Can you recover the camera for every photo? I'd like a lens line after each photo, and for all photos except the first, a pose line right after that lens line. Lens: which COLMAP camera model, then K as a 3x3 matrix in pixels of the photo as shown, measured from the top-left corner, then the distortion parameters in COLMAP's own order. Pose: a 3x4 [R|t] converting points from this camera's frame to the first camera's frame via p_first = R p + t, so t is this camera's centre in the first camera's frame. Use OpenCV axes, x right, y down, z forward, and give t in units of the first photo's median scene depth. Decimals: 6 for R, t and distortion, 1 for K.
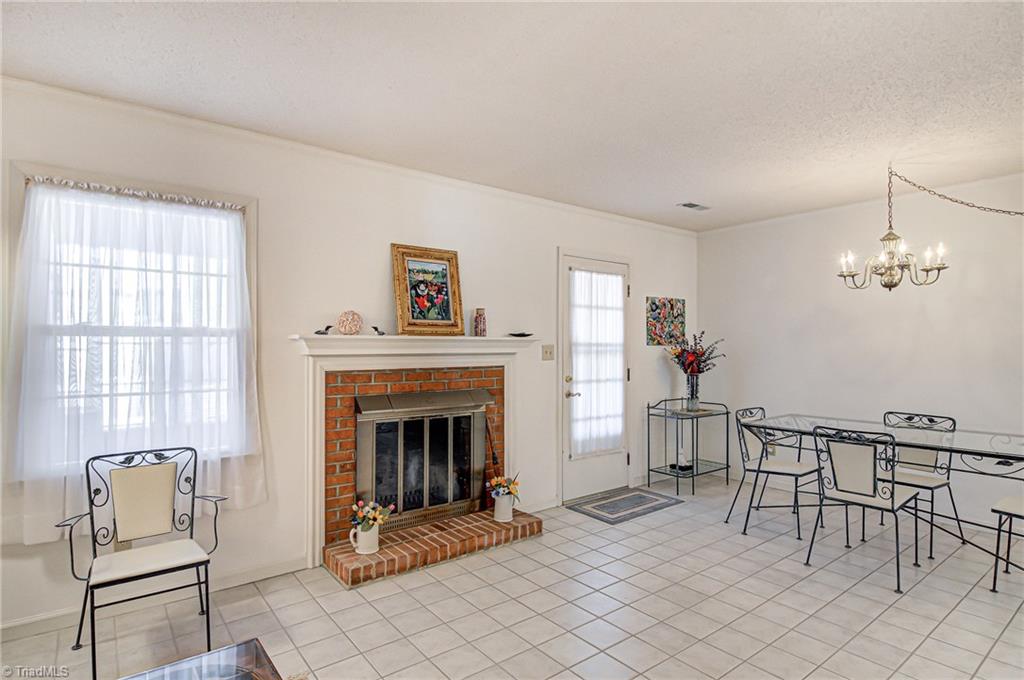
lens RADIAL K [[545.8, 0, 508.8], [0, 545.8, 341.4], [0, 0, 1]] dist [0.017764, -0.001976]
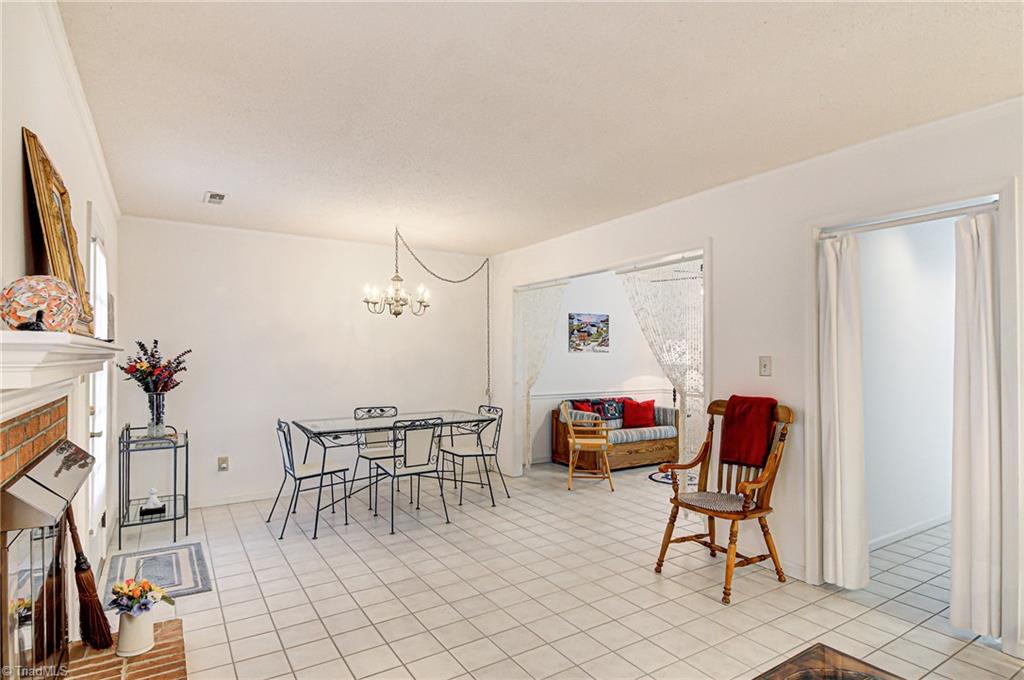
lens RADIAL K [[545.8, 0, 514.9], [0, 545.8, 347.2], [0, 0, 1]] dist [0.017764, -0.001976]
pose [[0.087426, 0.014333, 0.996068, -0.485895], [-0.005977, 0.999886, -0.013864, -0.000299], [-0.996153, -0.004742, 0.087501, 0.445124]]
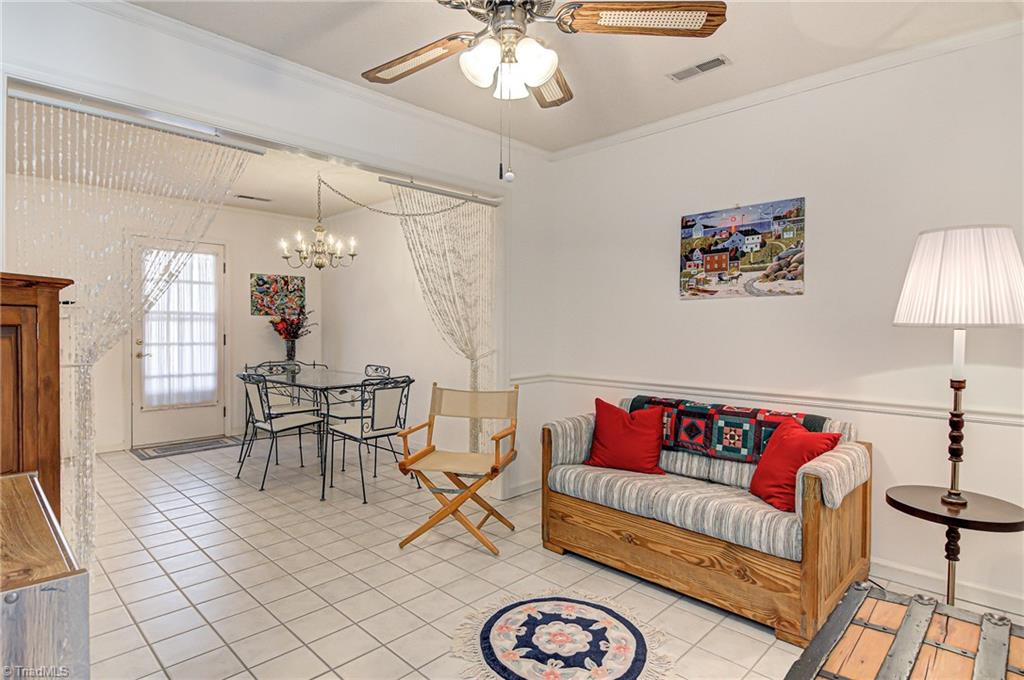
lens RADIAL K [[545.8, 0, 516.9], [0, 545.8, 337.6], [0, 0, 1]] dist [0.017764, -0.001976]
pose [[0.990494, 0.001129, 0.137551, 0.739616], [-0.004595, 0.999680, 0.024883, 0.026366], [-0.137479, -0.025279, 0.990182, -0.270564]]
